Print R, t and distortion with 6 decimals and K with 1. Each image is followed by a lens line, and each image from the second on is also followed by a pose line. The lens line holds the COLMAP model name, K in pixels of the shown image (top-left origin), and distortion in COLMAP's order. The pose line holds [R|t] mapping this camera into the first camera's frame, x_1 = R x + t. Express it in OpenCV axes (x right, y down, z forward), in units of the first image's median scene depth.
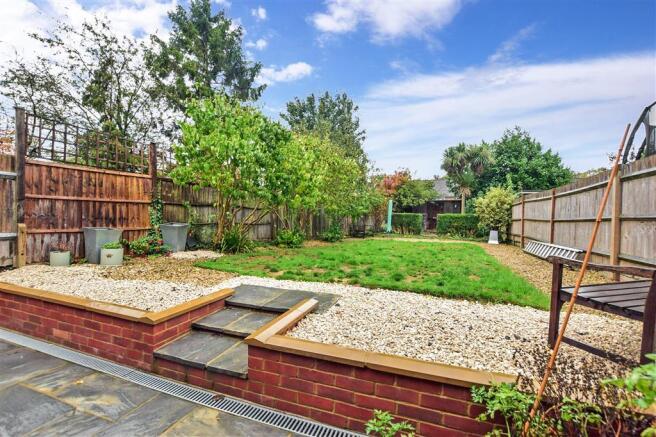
lens RADIAL K [[292.7, 0, 328.4], [0, 292.7, 216.8], [0, 0, 1]] dist [-0.021414, -0.000481]
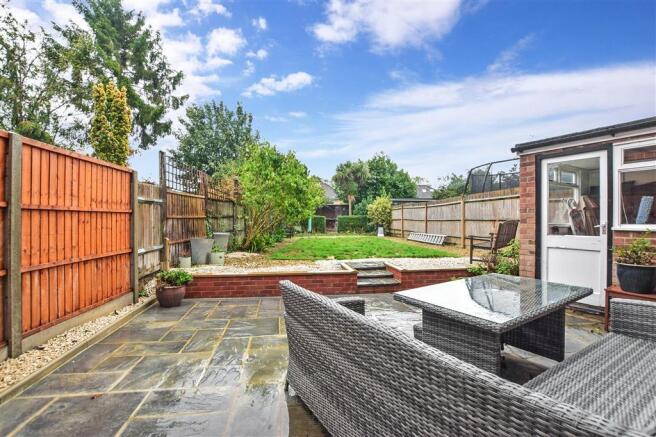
lens RADIAL K [[292.7, 0, 326.4], [0, 292.7, 217.8], [0, 0, 1]] dist [-0.021414, -0.000481]
pose [[0.893400, -0.028777, 0.448340, -0.268266], [0.027344, 0.999579, 0.009672, -0.016995], [-0.448430, 0.003618, 0.893811, -0.149319]]
